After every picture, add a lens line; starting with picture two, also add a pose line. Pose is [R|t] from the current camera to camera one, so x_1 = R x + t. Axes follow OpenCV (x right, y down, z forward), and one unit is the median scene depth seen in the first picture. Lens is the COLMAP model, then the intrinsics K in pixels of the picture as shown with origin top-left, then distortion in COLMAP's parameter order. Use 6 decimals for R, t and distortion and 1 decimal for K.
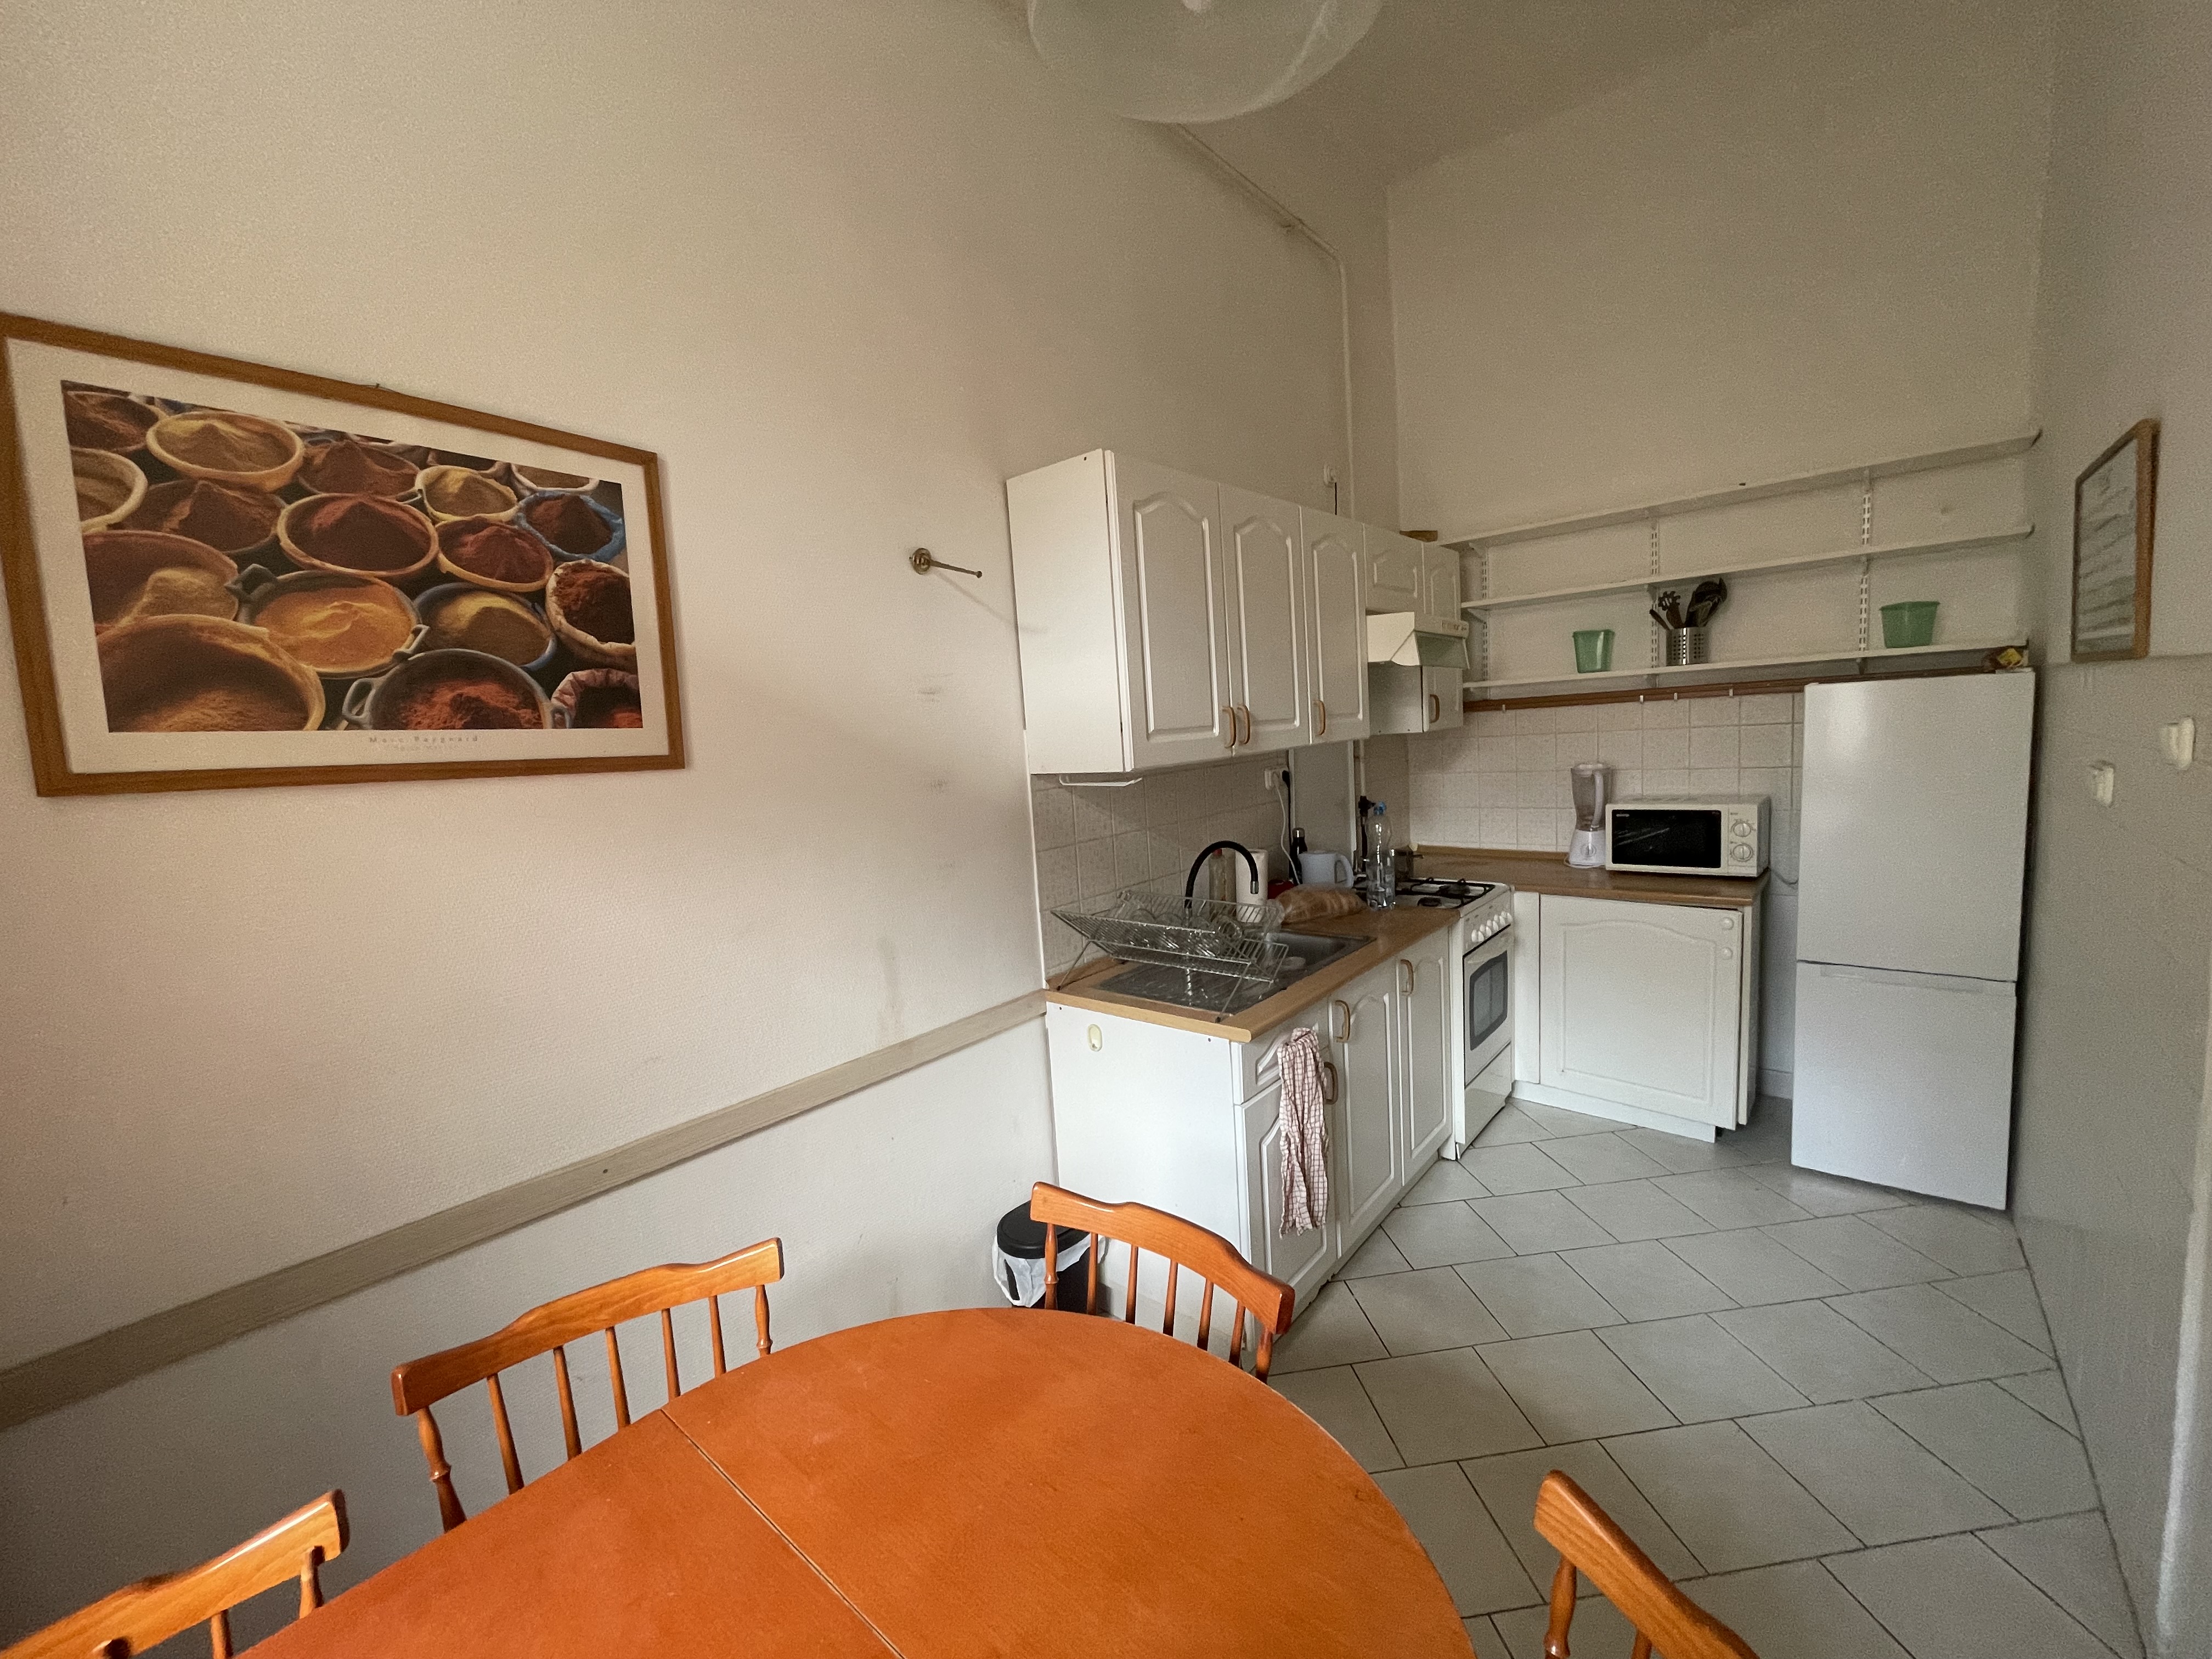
lens RADIAL K [[902.4, 0, 1100.6], [0, 902.4, 833.9], [0, 0, 1]] dist [-0.004246, 0.000735]
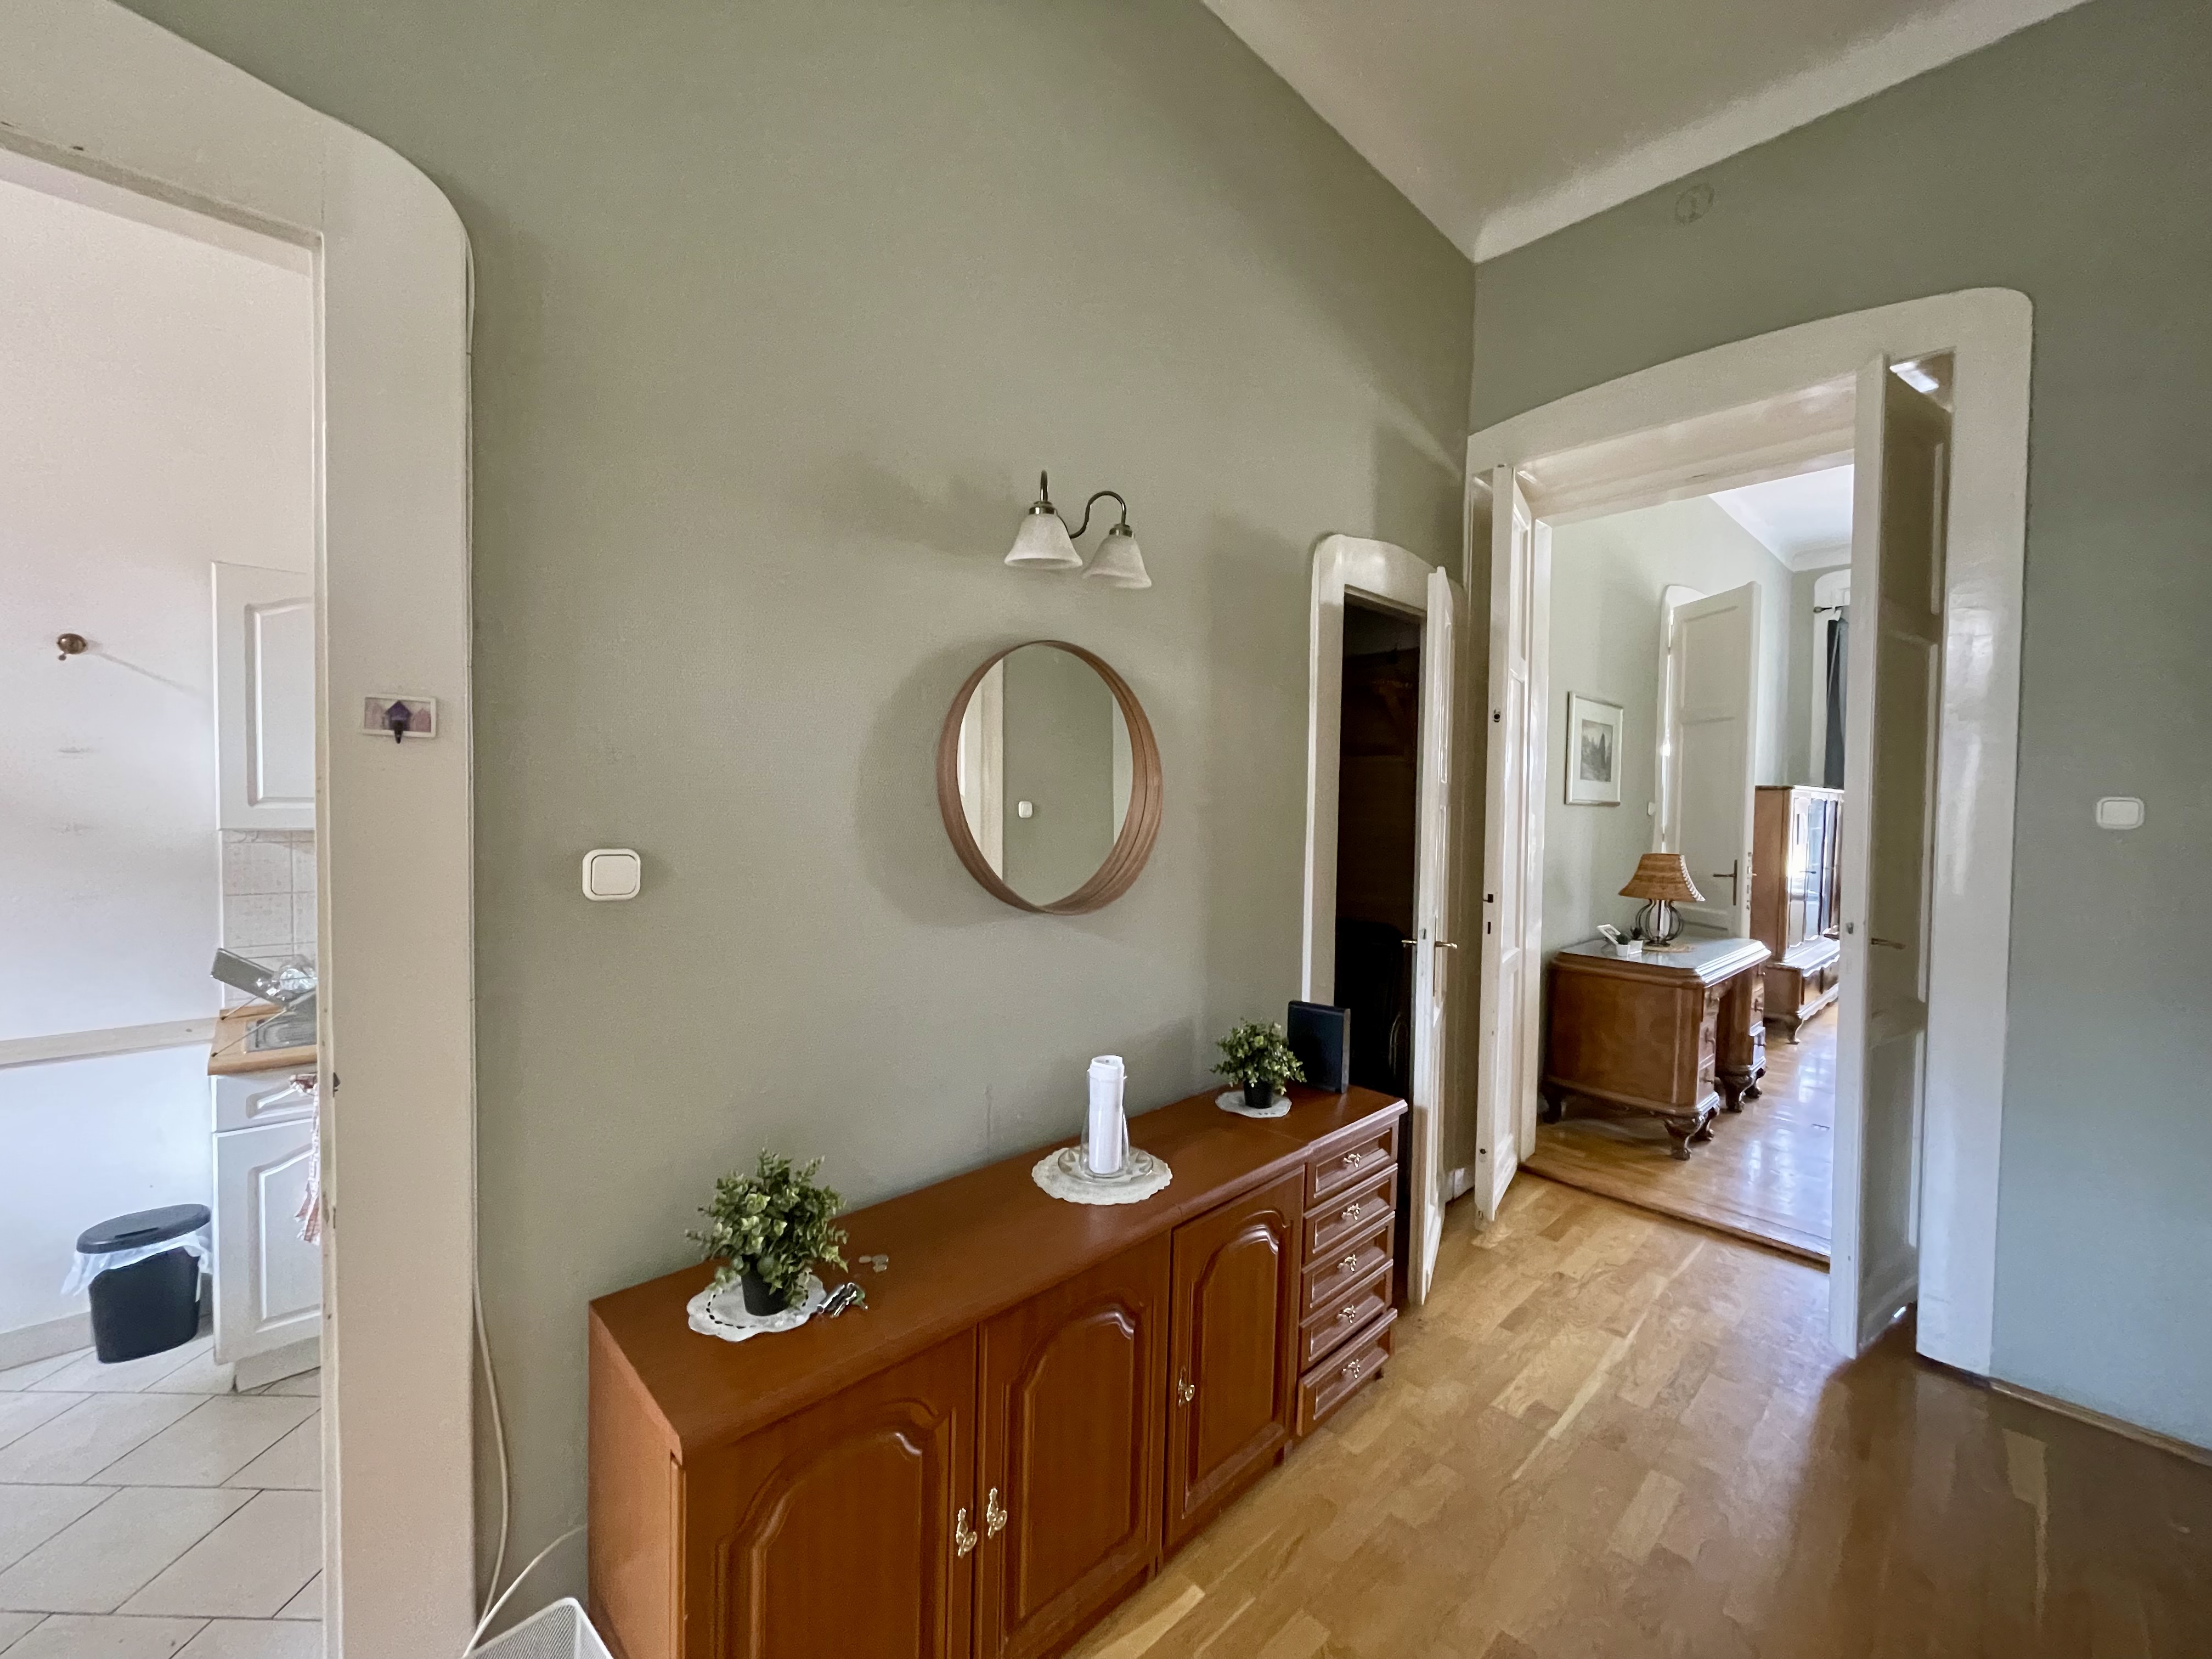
lens RADIAL K [[902.4, 0, 1099.6], [0, 902.4, 832.4], [0, 0, 1]] dist [-0.004246, 0.000735]
pose [[0.990084, 0.079392, -0.115887, 0.877510], [-0.088608, 0.993112, -0.076665, -0.054395], [0.109002, 0.086173, 0.990299, -0.013400]]
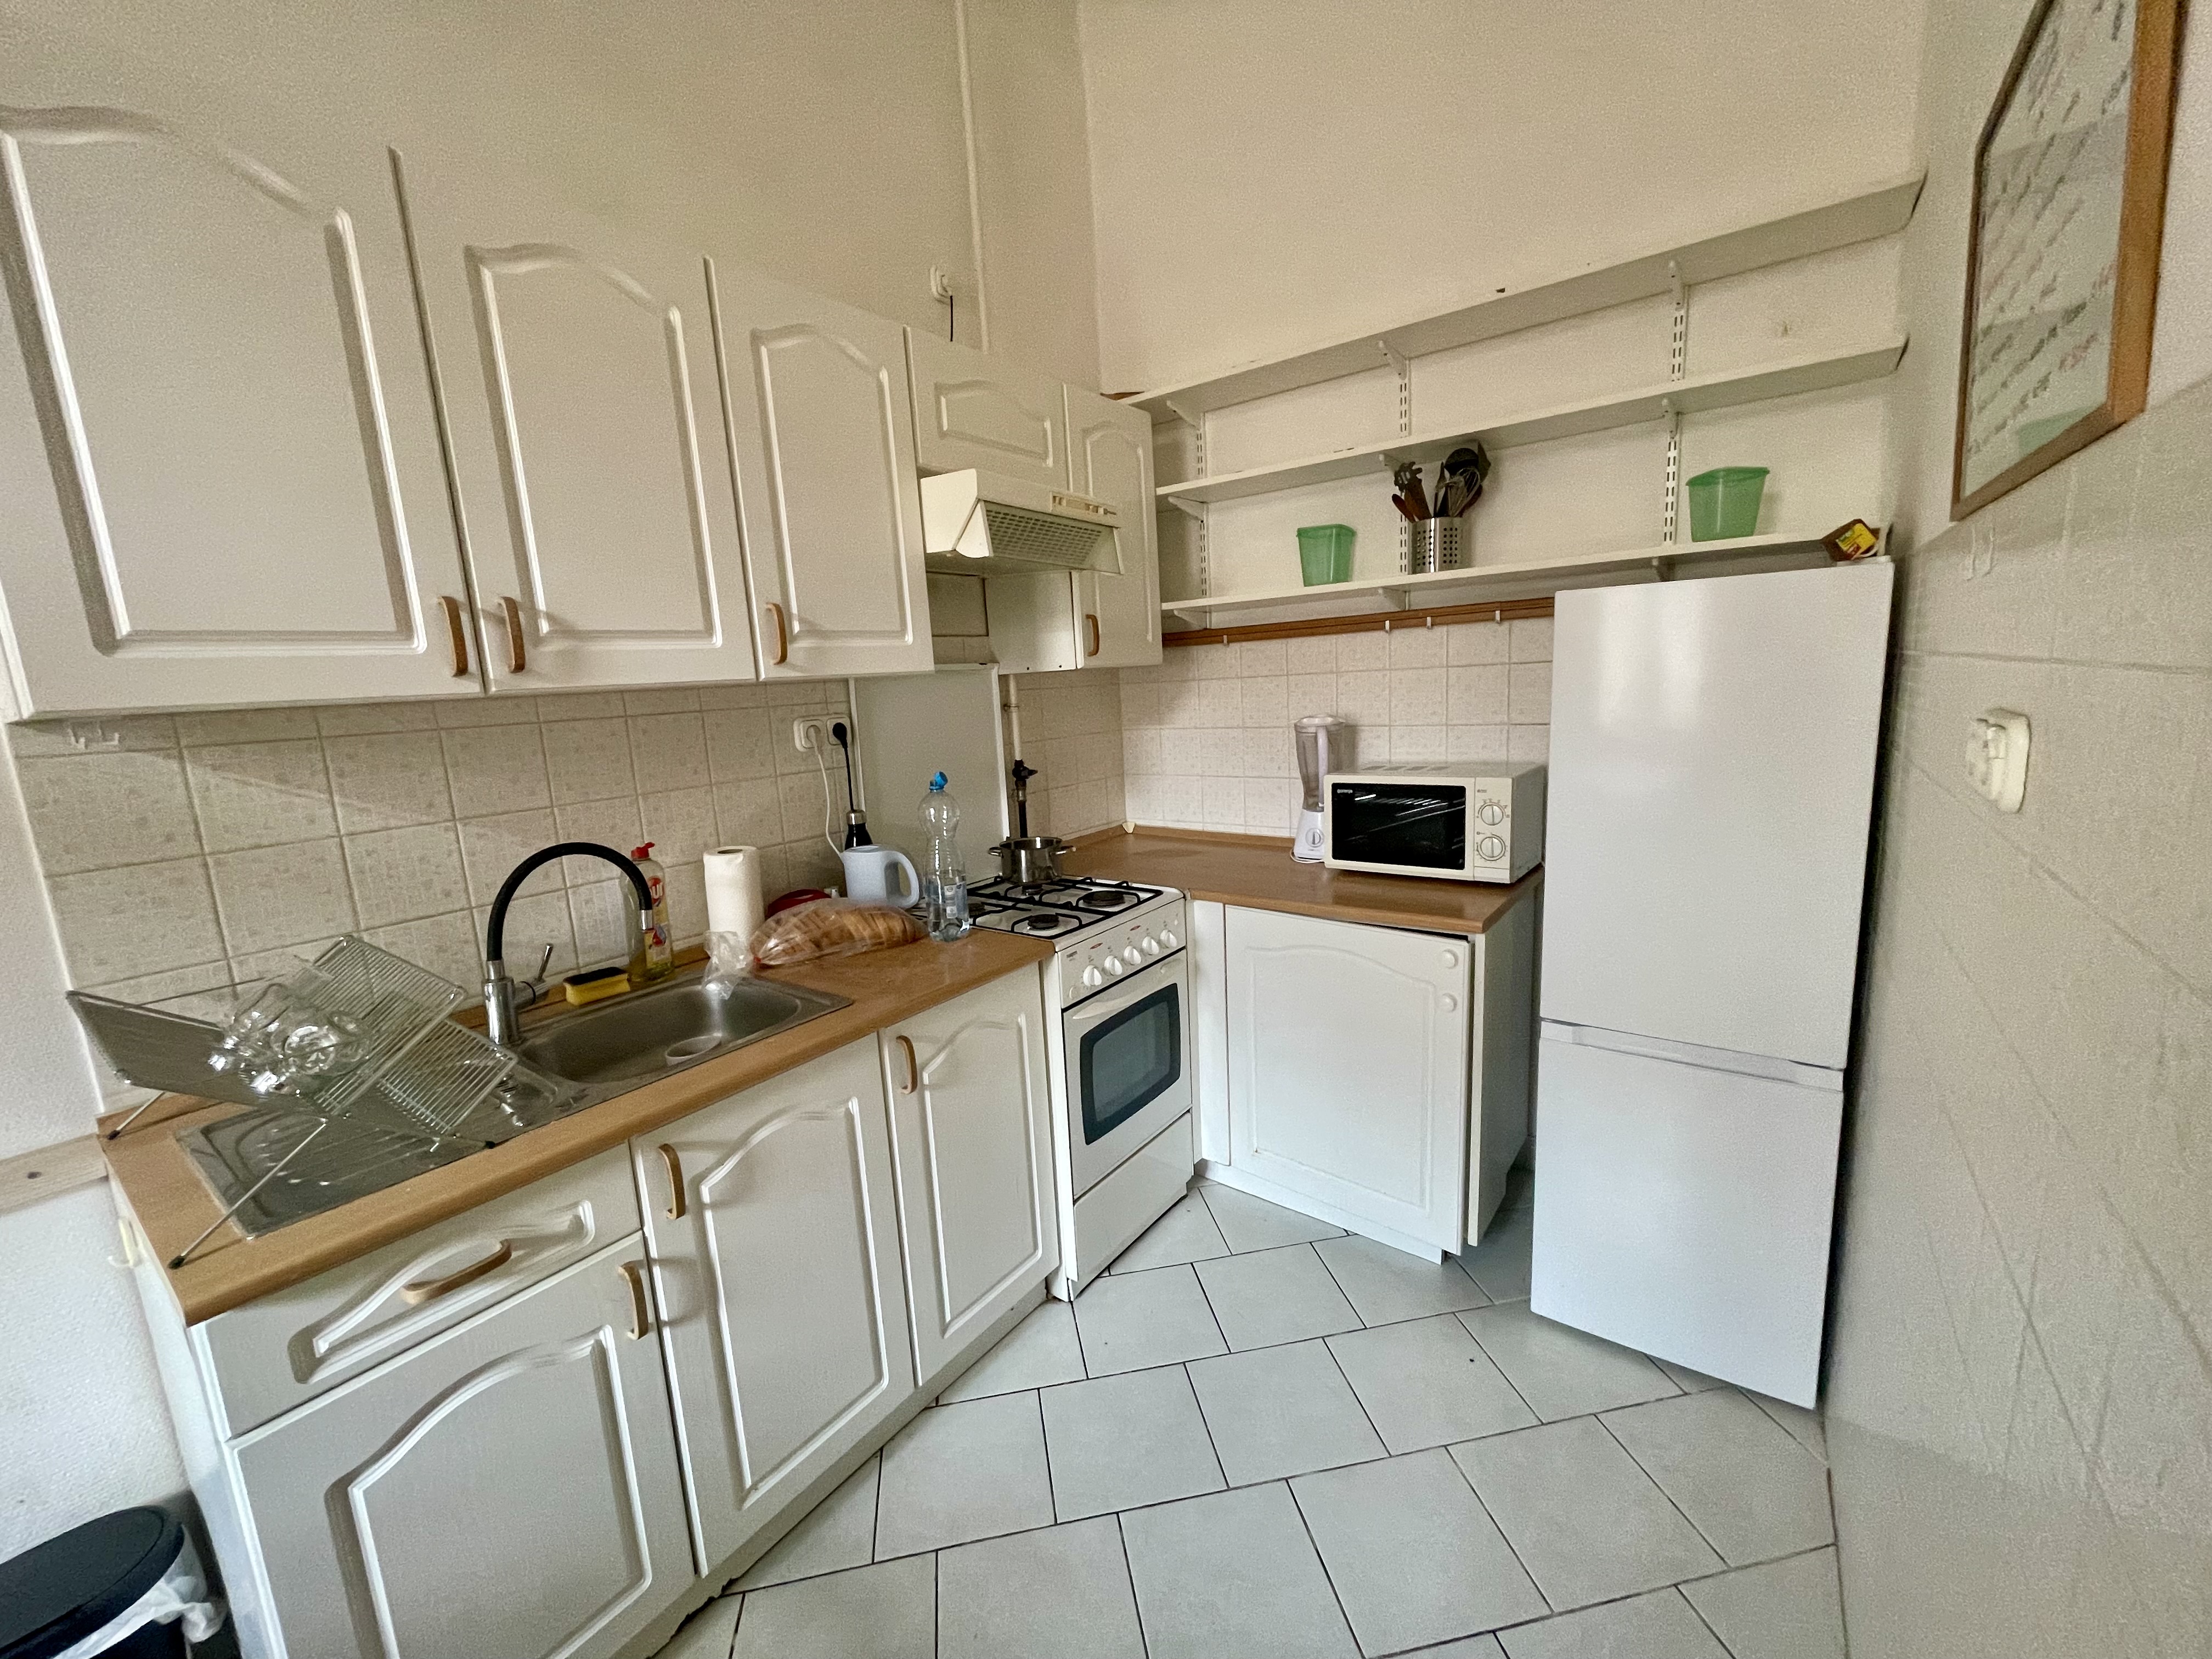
lens RADIAL K [[902.4, 0, 1102.2], [0, 902.4, 836.2], [0, 0, 1]] dist [-0.004246, 0.000735]
pose [[0.997611, -0.001943, 0.069048, 0.373828], [-0.001698, 0.998613, 0.052629, -0.023869], [-0.069055, -0.052621, 0.996224, 0.341706]]
